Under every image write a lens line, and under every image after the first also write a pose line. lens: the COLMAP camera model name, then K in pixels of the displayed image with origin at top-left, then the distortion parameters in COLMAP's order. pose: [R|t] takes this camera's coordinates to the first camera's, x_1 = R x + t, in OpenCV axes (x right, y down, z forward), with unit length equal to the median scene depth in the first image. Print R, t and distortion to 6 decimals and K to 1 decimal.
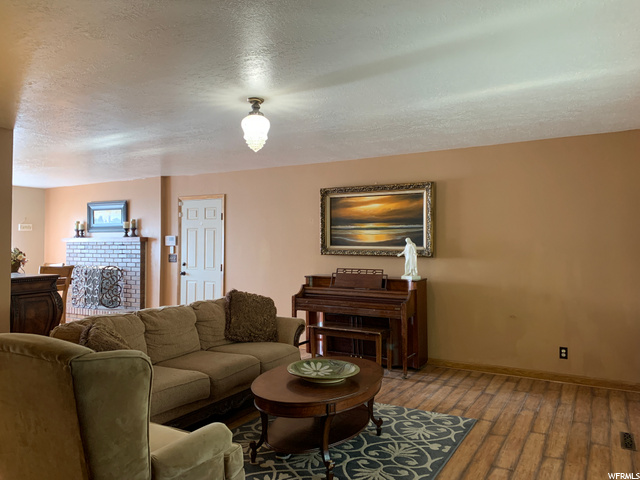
lens RADIAL K [[488.2, 0, 316.9], [0, 488.2, 237.7], [0, 0, 1]] dist [0.055489, -0.058850]
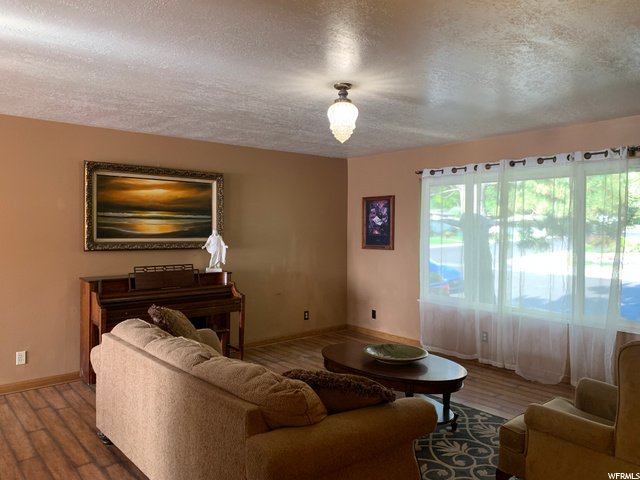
lens RADIAL K [[488.2, 0, 322.1], [0, 488.2, 239.2], [0, 0, 1]] dist [0.055489, -0.058850]
pose [[0.323130, -0.025254, 0.946017, -0.620937], [-0.021707, 0.999183, 0.034088, -0.017019], [-0.946105, -0.031550, 0.322318, 0.449393]]
